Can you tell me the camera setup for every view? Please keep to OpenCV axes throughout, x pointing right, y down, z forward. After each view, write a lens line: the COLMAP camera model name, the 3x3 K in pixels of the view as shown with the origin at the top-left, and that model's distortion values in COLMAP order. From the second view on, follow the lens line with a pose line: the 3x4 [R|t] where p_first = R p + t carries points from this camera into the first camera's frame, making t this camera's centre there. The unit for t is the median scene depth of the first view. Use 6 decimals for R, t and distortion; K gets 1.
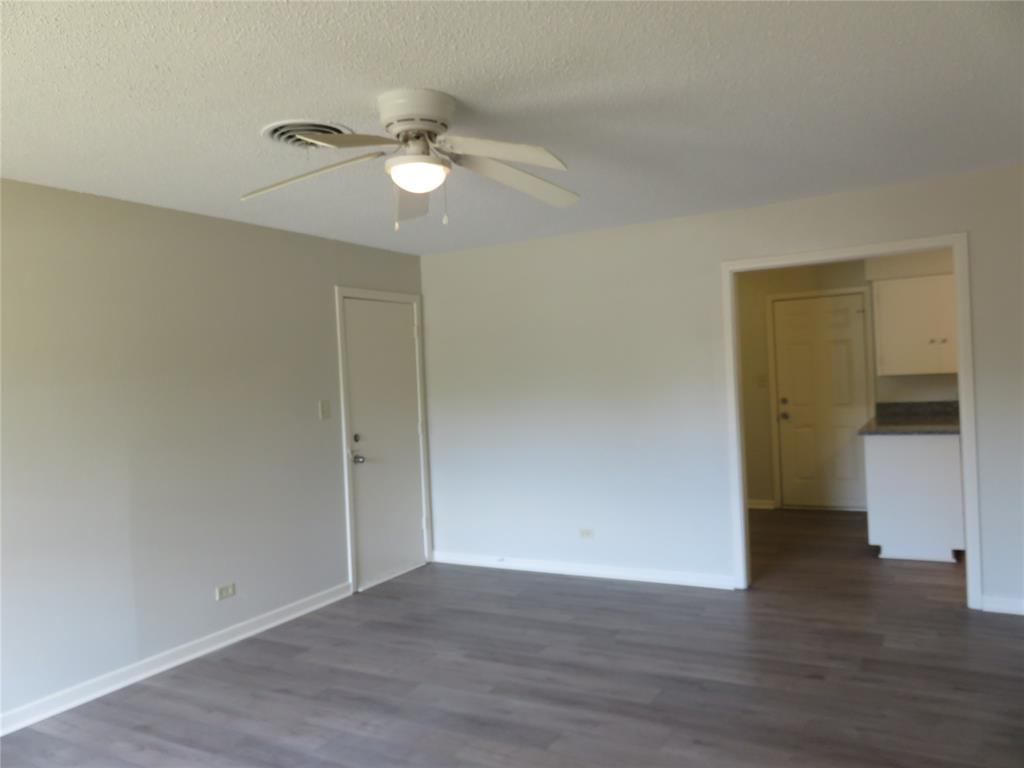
lens RADIAL K [[760.3, 0, 513.1], [0, 760.3, 367.8], [0, 0, 1]] dist [-0.009062, -0.000832]
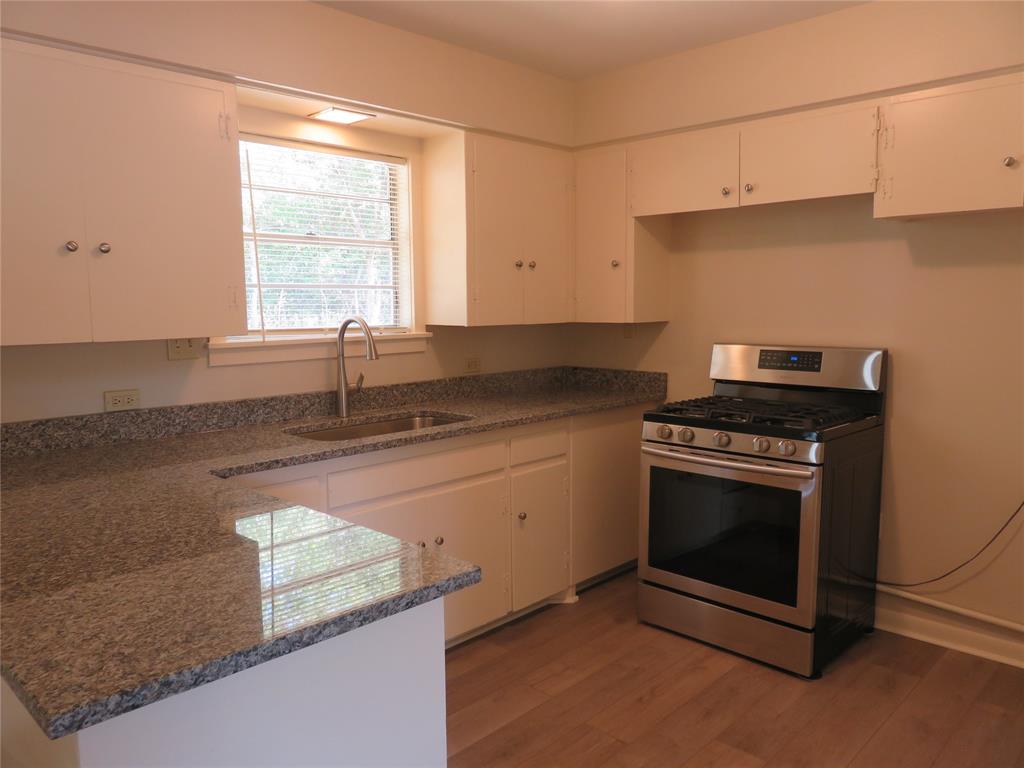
lens RADIAL K [[757.1, 0, 512.0], [0, 757.1, 384.0], [0, 0, 1]] dist [-0.014479, 0.003245]
pose [[0.255674, -0.057505, 0.965051, 0.472079], [-0.014455, 0.997890, 0.063291, 0.002985], [-0.966655, -0.030132, 0.254303, 1.232063]]
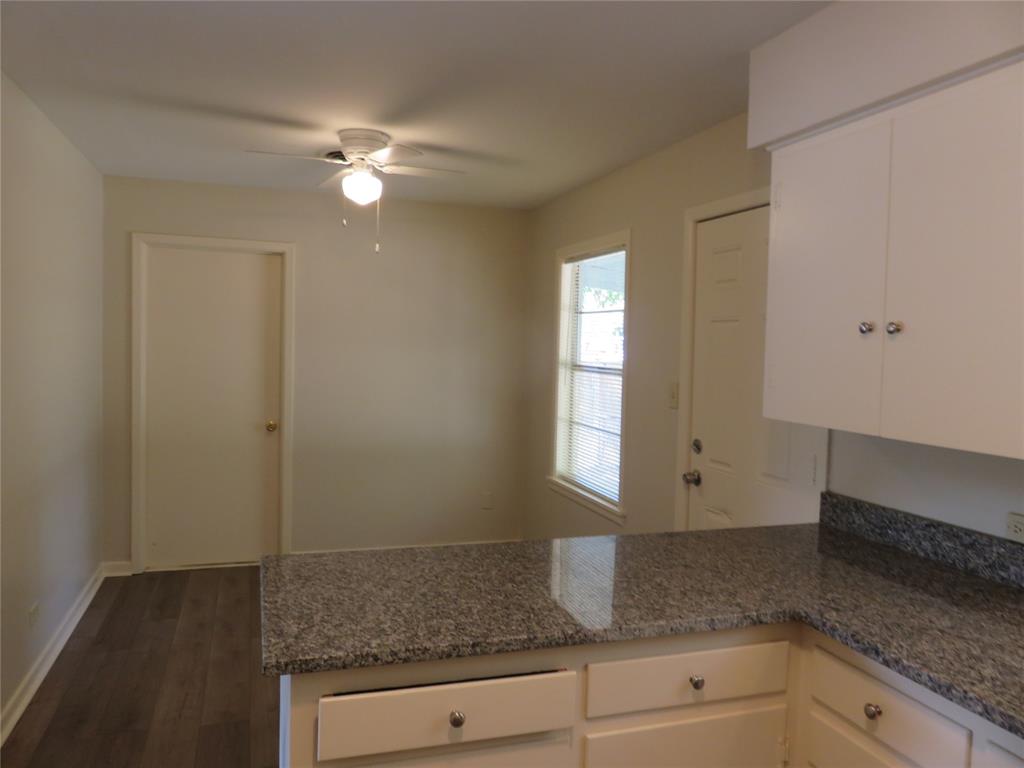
lens RADIAL K [[757.1, 0, 512.0], [0, 757.1, 384.0], [0, 0, 1]] dist [-0.014479, 0.003245]
pose [[0.739078, 0.107057, -0.665058, 1.107193], [-0.058612, 0.993766, 0.094835, -0.056248], [0.671065, -0.031110, 0.740746, 1.157337]]
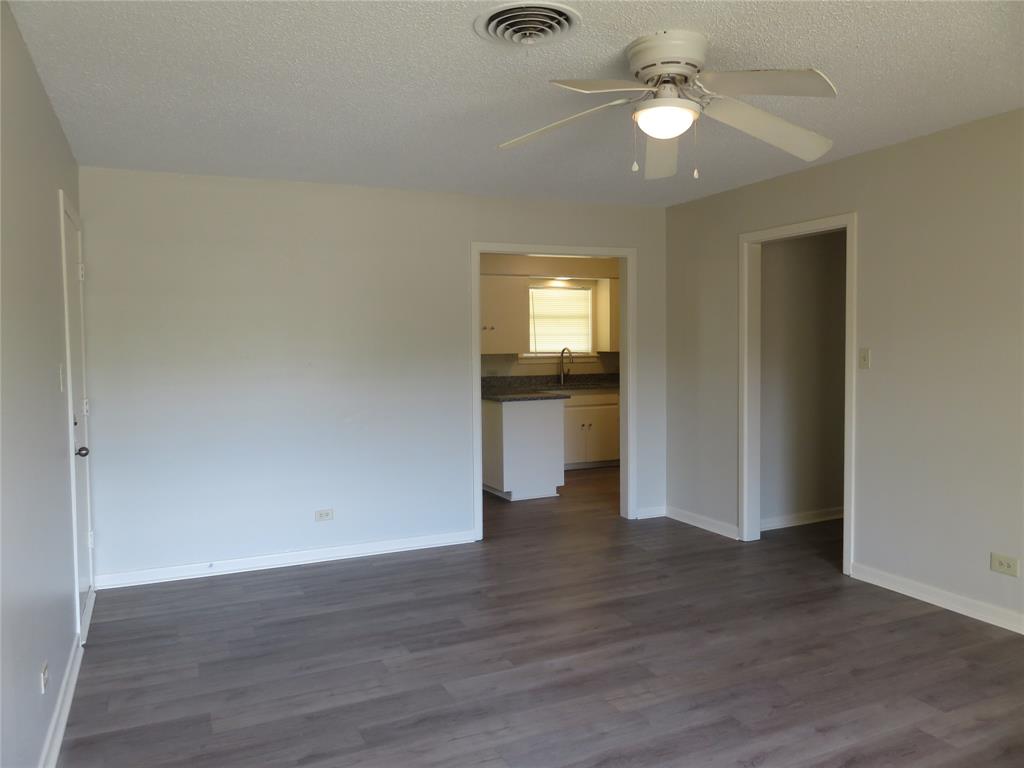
lens RADIAL K [[757.1, 0, 512.0], [0, 757.1, 384.0], [0, 0, 1]] dist [-0.014479, 0.003245]
pose [[0.579893, -0.001111, 0.814692, -0.727484], [-0.027135, 0.999418, 0.020678, 0.049928], [-0.814241, -0.034098, 0.579525, 0.418972]]
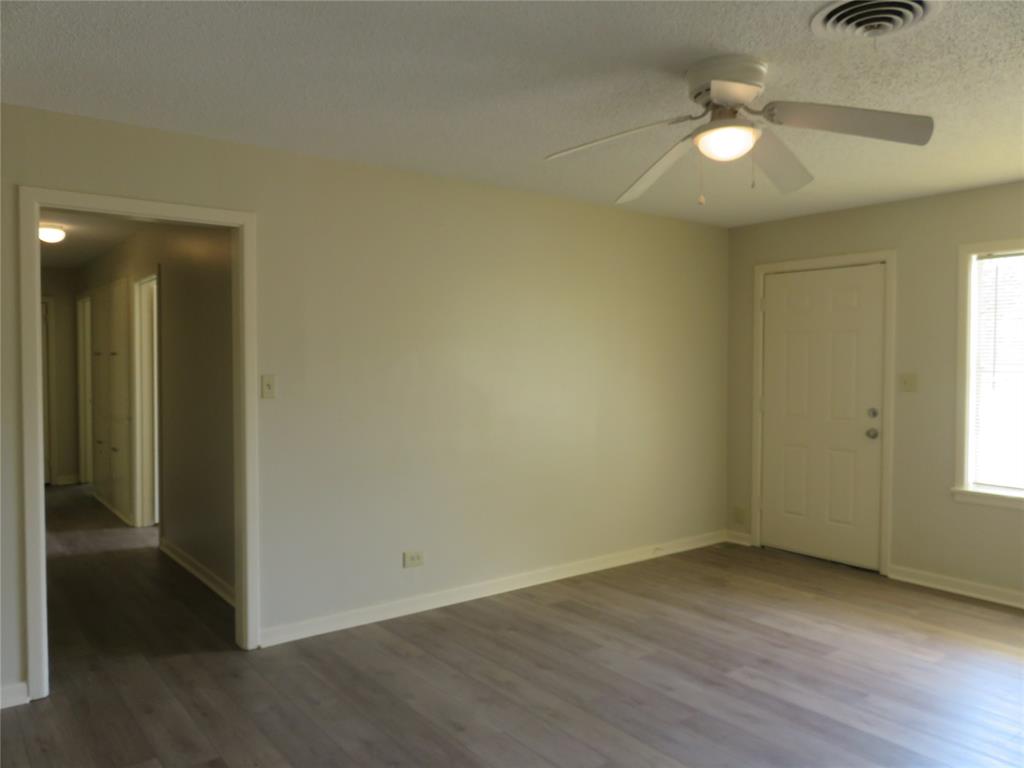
lens RADIAL K [[757.1, 0, 512.0], [0, 757.1, 384.0], [0, 0, 1]] dist [-0.014479, 0.003245]
pose [[-0.921483, 0.043711, 0.385952, -0.166936], [0.045868, 0.998941, -0.003623, 0.035746], [-0.385702, 0.014365, -0.922512, 1.415938]]
